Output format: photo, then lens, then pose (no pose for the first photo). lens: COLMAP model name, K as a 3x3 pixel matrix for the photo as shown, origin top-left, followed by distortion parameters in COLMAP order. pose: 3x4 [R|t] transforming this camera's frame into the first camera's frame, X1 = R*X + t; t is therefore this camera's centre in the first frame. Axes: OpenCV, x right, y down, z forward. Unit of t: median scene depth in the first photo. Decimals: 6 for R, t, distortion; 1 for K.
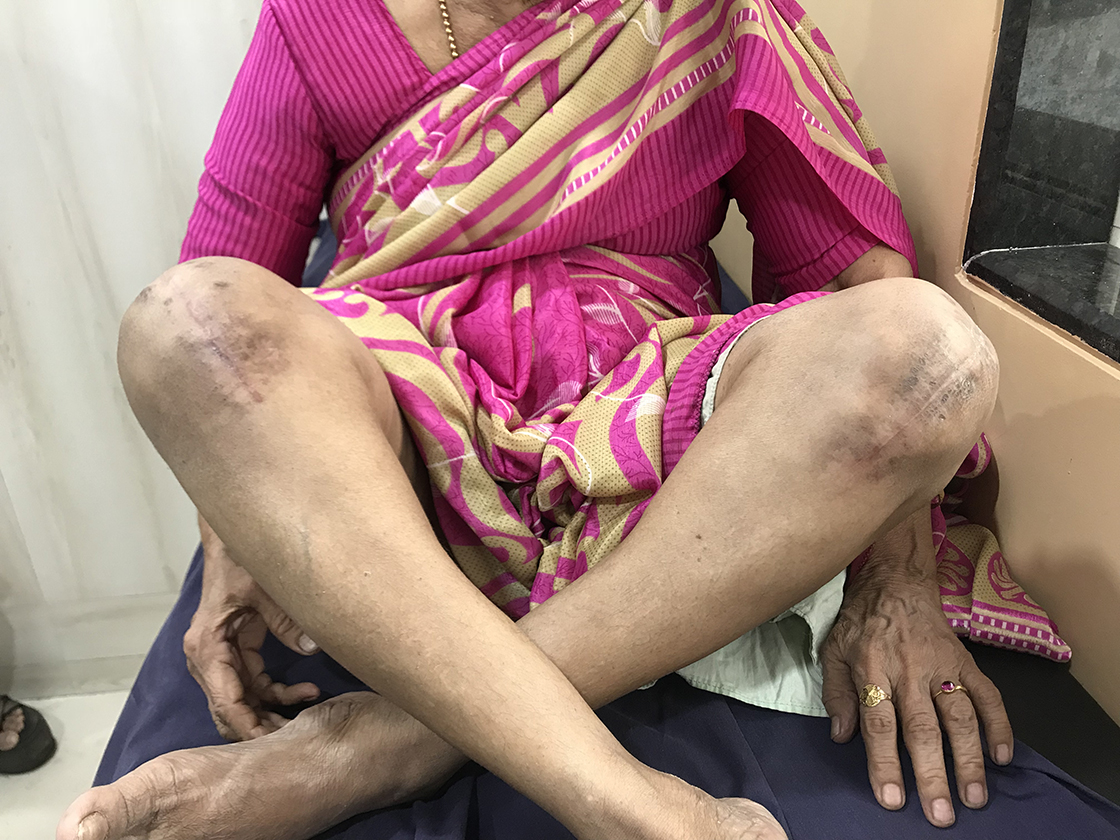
lens RADIAL K [[912.0, 0, 562.3], [0, 912.0, 418.7], [0, 0, 1]] dist [-0.008552, -0.008633]
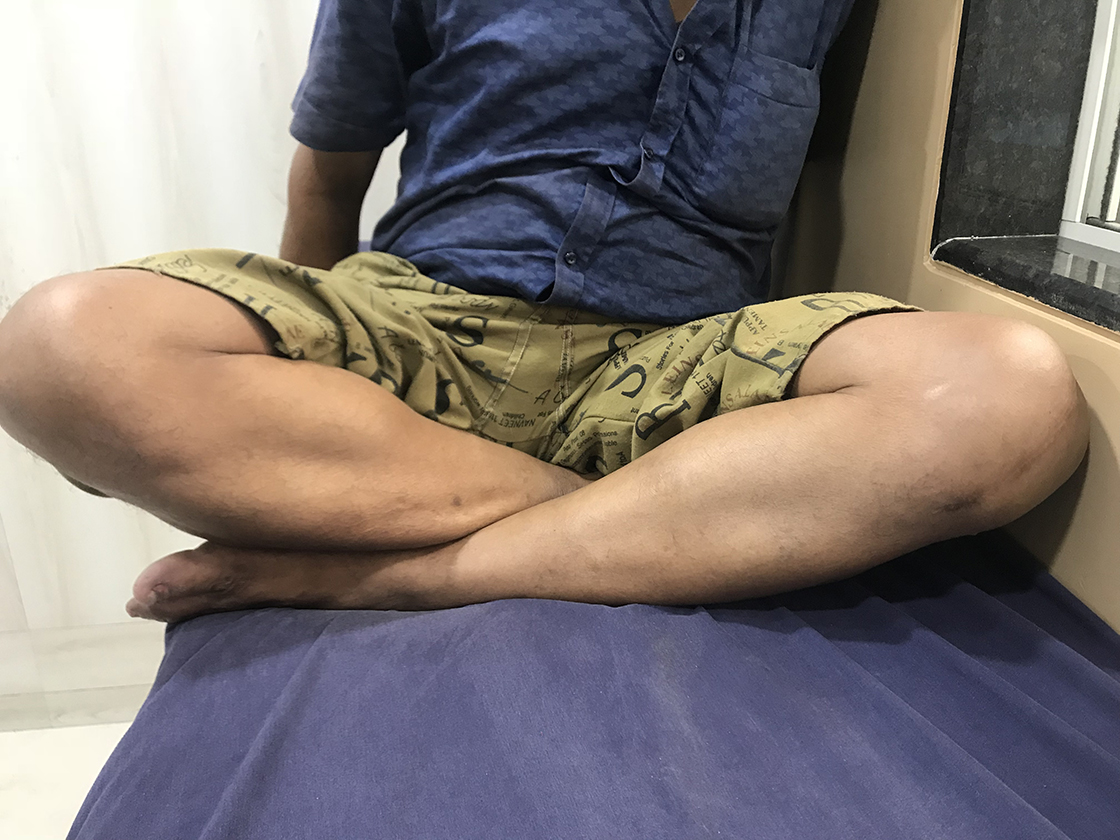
lens RADIAL K [[912.0, 0, 560.7], [0, 912.0, 424.0], [0, 0, 1]] dist [-0.008552, -0.008633]
pose [[0.999453, 0.019034, 0.027063, -0.040532], [-0.016535, 0.995827, -0.089748, 0.149839], [-0.028658, 0.089252, 0.995597, -0.082852]]
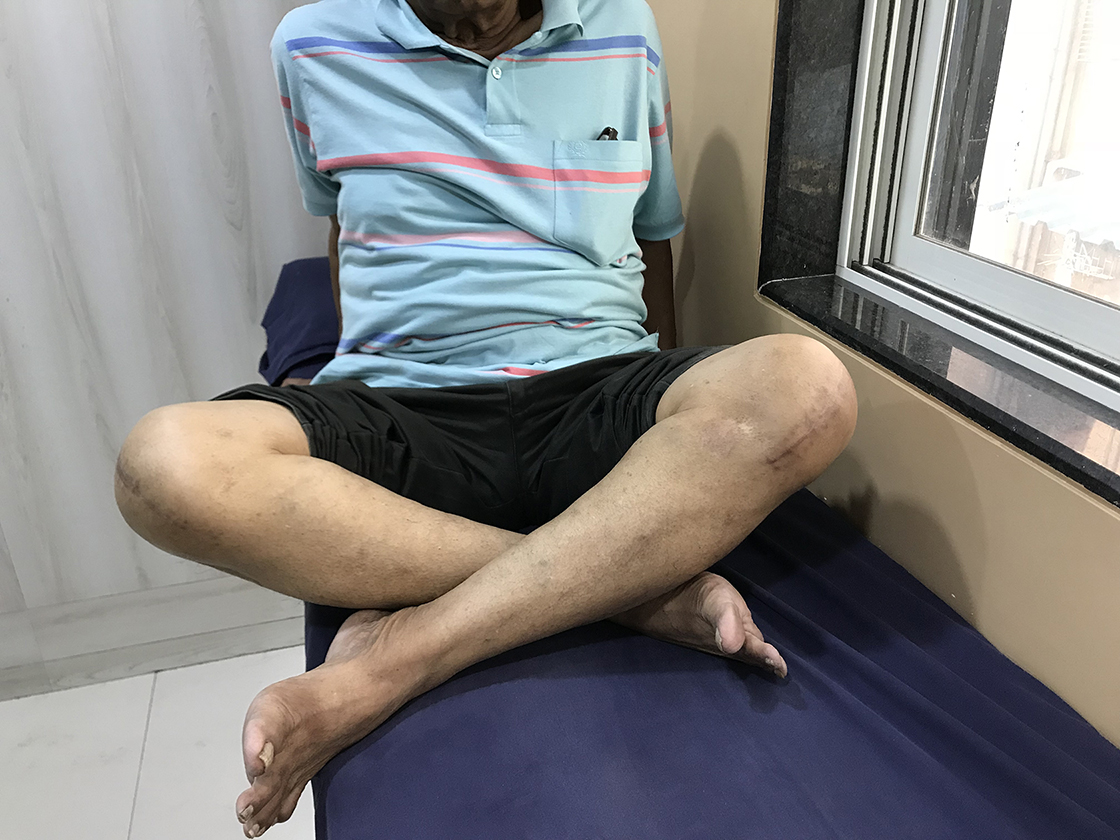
lens RADIAL K [[912.0, 0, 562.3], [0, 912.0, 423.2], [0, 0, 1]] dist [-0.008552, -0.008633]
pose [[0.982048, -0.062461, 0.177989, -0.254748], [0.066737, 0.997606, -0.018132, 0.093285], [-0.176430, 0.029685, 0.983865, -0.645125]]
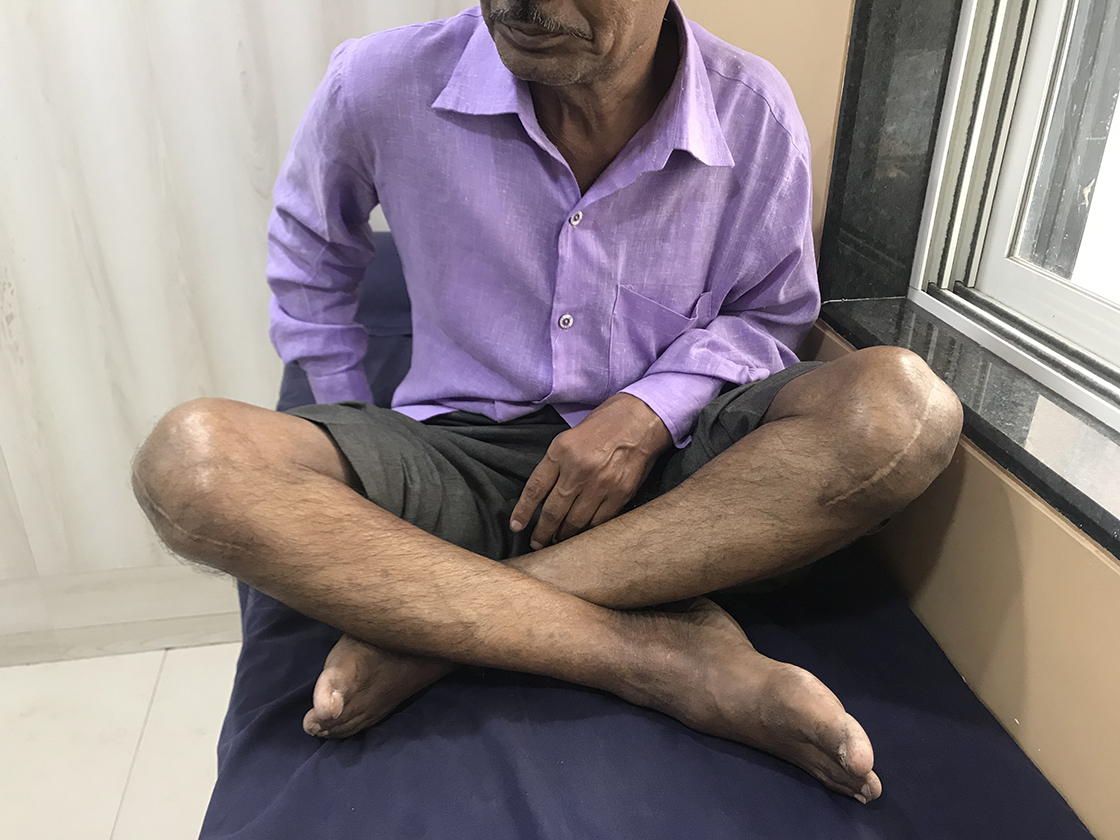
lens RADIAL K [[912.0, 0, 562.5], [0, 912.0, 417.1], [0, 0, 1]] dist [-0.008552, -0.008633]
pose [[0.995387, 0.003857, 0.095864, -0.101909], [-0.004427, 0.999974, 0.005730, -0.002412], [-0.095840, -0.006128, 0.995378, -0.431192]]
